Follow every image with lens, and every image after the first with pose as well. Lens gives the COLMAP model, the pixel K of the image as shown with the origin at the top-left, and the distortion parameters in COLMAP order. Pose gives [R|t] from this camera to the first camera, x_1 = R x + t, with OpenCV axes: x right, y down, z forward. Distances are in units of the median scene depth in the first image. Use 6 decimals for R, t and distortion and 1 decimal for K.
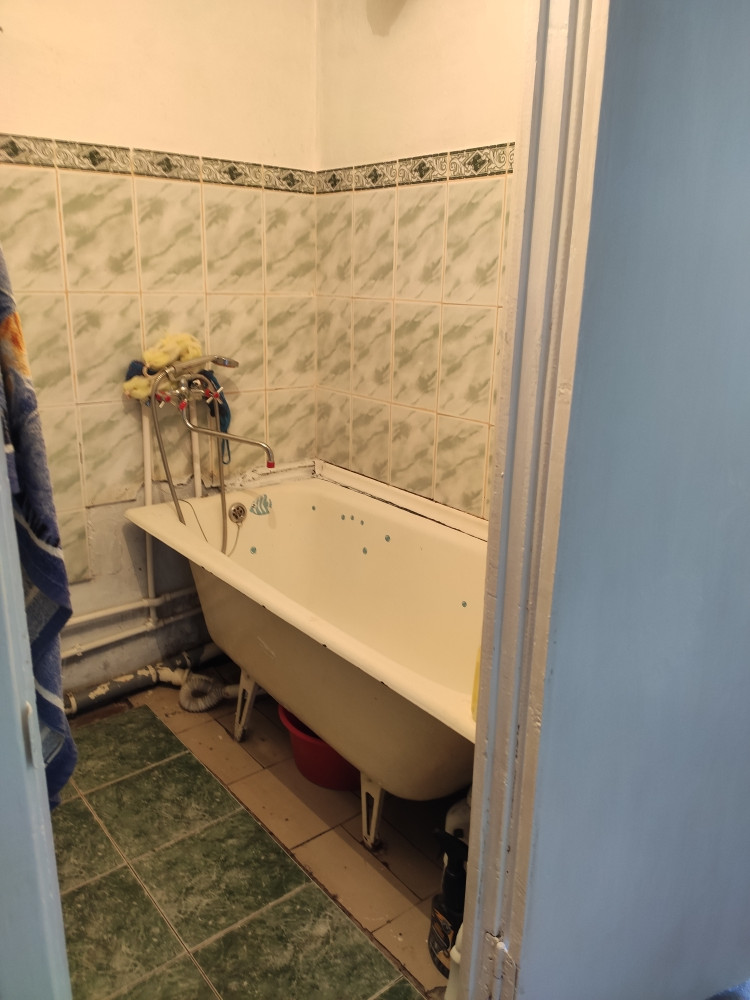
lens RADIAL K [[745.6, 0, 380.8], [0, 745.6, 501.2], [0, 0, 1]] dist [0.086137, -0.120513]
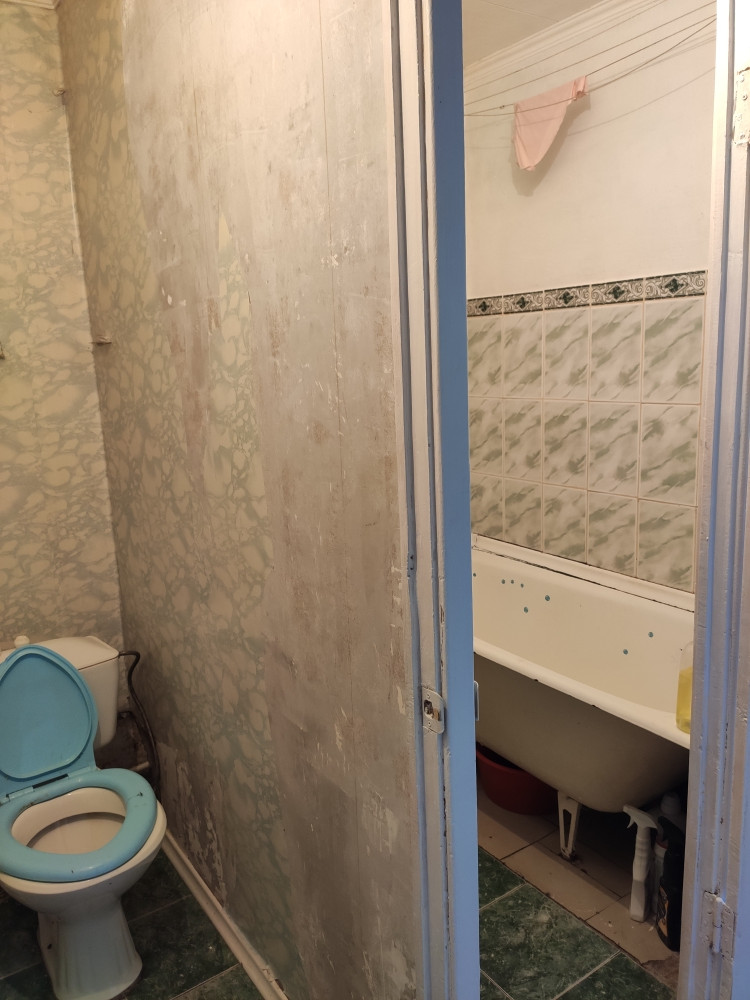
lens RADIAL K [[745.6, 0, 380.8], [0, 745.6, 501.2], [0, 0, 1]] dist [0.086137, -0.120513]
pose [[0.994229, -0.045735, -0.097040, -0.131744], [0.036166, 0.994512, -0.098172, 0.004823], [0.100997, 0.094096, 0.990427, -0.208302]]
